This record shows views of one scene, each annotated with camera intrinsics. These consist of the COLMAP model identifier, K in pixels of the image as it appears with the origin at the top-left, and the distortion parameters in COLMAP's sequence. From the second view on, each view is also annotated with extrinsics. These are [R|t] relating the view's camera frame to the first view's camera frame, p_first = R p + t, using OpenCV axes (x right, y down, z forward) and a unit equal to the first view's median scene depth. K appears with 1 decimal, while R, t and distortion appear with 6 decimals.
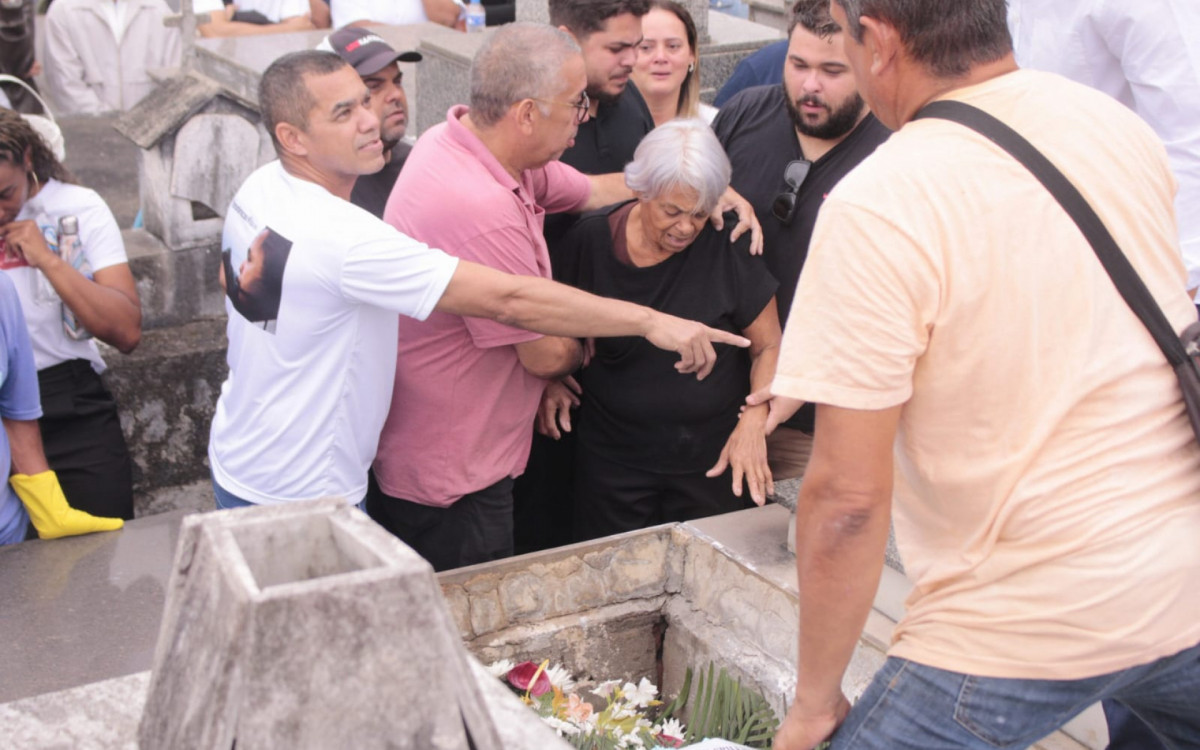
lens RADIAL K [[2071.5, 0, 600.0], [0, 2071.5, 375.0], [0, 0, 1]] dist [-0.032619, 0.088779]
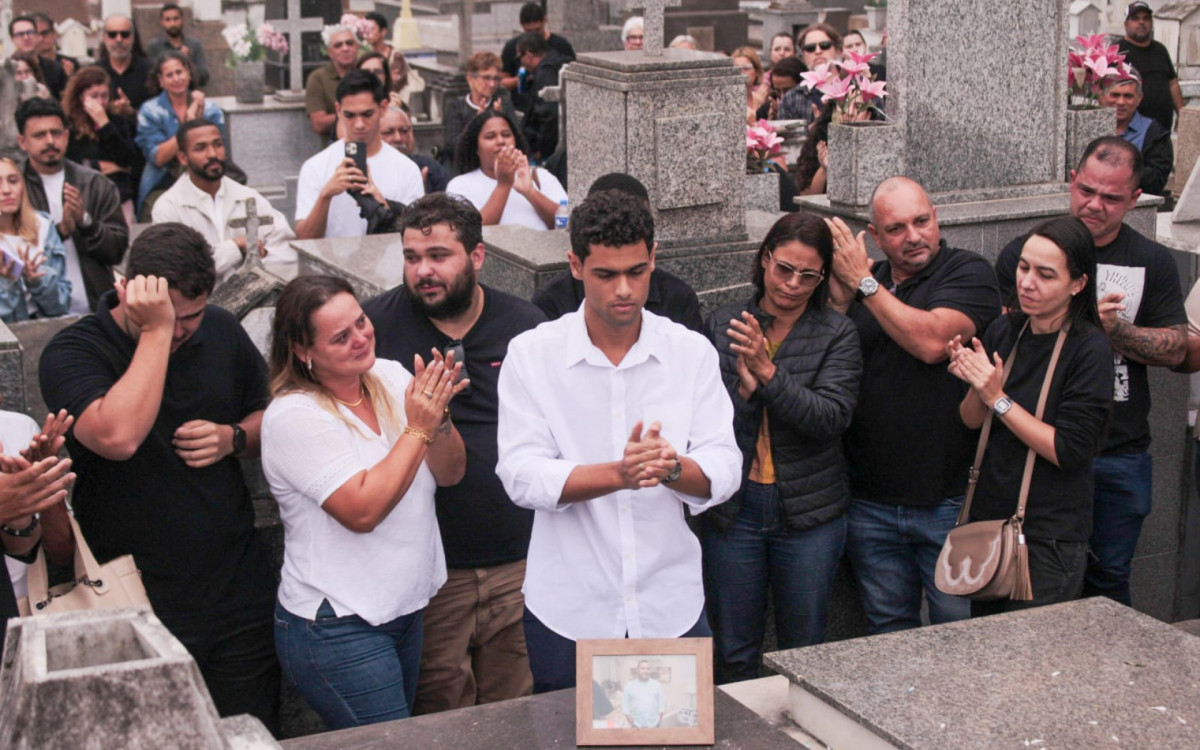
lens RADIAL K [[2071.5, 0, 600.0], [0, 2071.5, 375.0], [0, 0, 1]] dist [-0.032619, 0.088779]
pose [[0.996338, -0.000769, -0.085495, 0.232439], [-0.007515, 0.995302, -0.096529, 0.038168], [0.085168, 0.096818, 0.991652, -0.172196]]
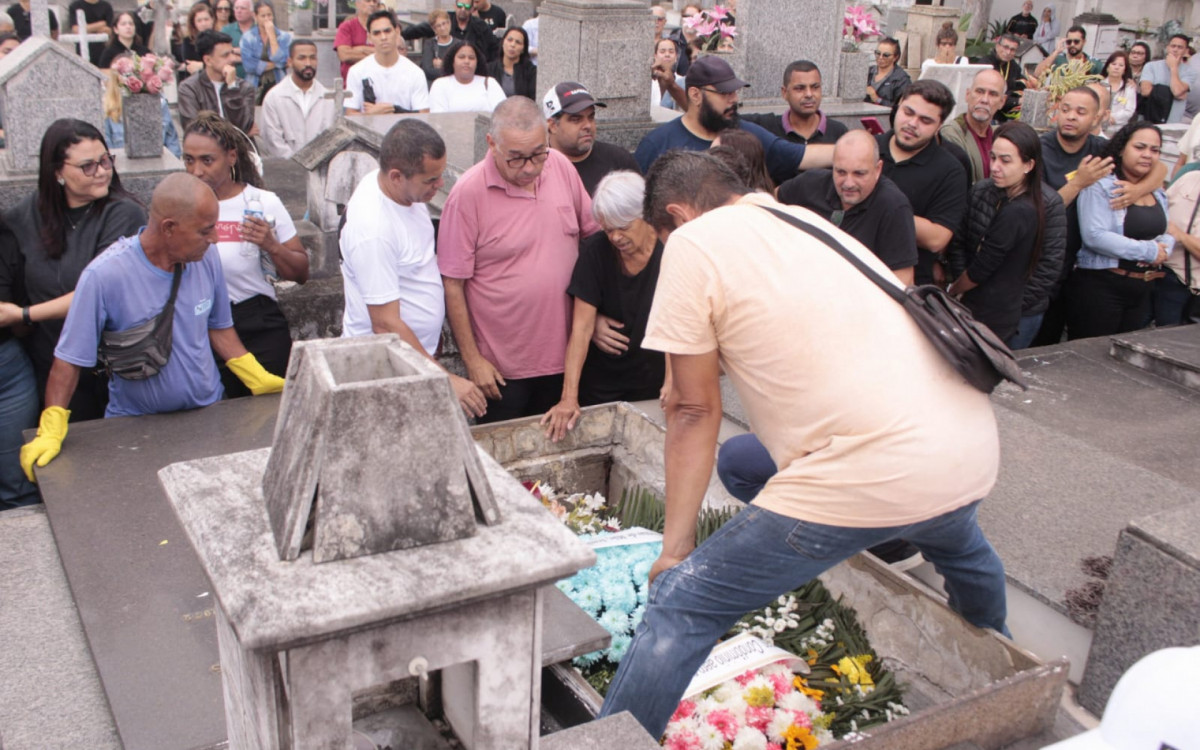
lens RADIAL K [[1203.5, 0, 600.0], [0, 1203.5, 375.0], [0, 0, 1]] dist [-0.147373, 0.143572]
pose [[0.999392, 0.031788, 0.014356, 0.016034], [-0.032218, 0.999008, 0.030735, 0.055065], [-0.013365, -0.031179, 0.999424, 0.095273]]
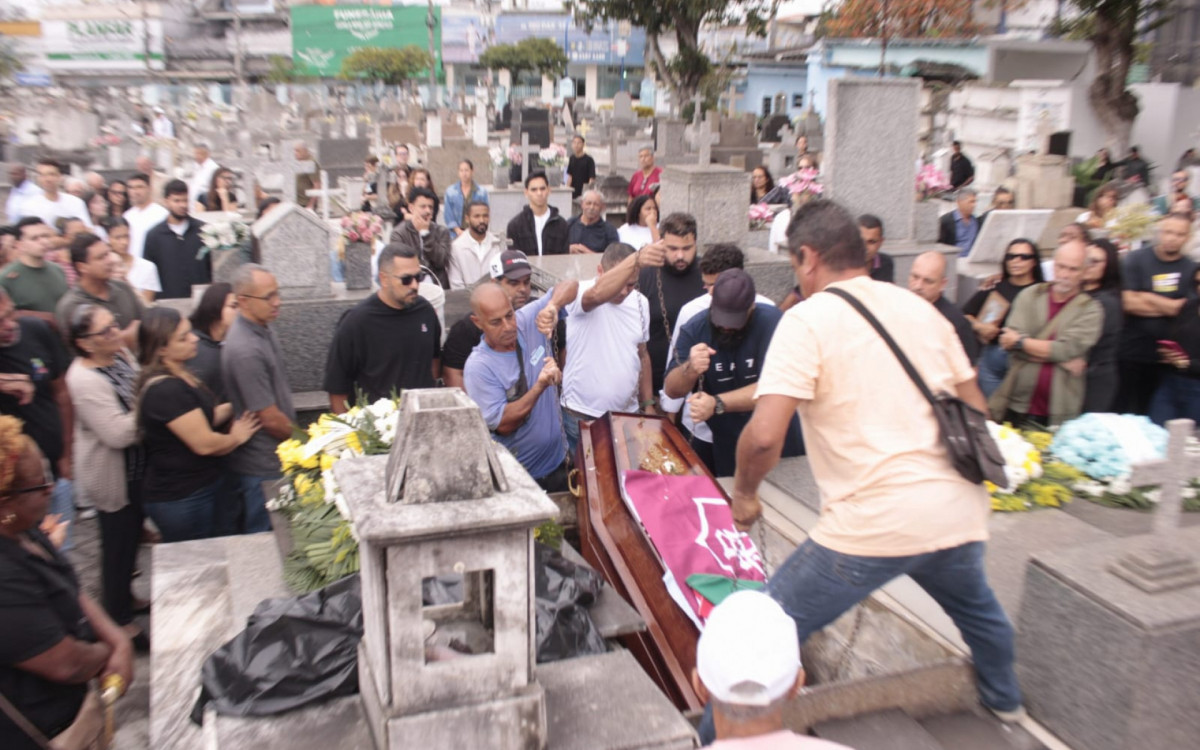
lens RADIAL K [[1118.8, 0, 600.0], [0, 1118.8, 375.0], [0, 0, 1]] dist [-0.135333, 0.000991]
pose [[0.986864, 0.041631, -0.156095, 0.292215], [-0.052379, 0.996484, -0.065387, 0.126592], [0.152825, 0.072704, 0.985575, -0.457650]]
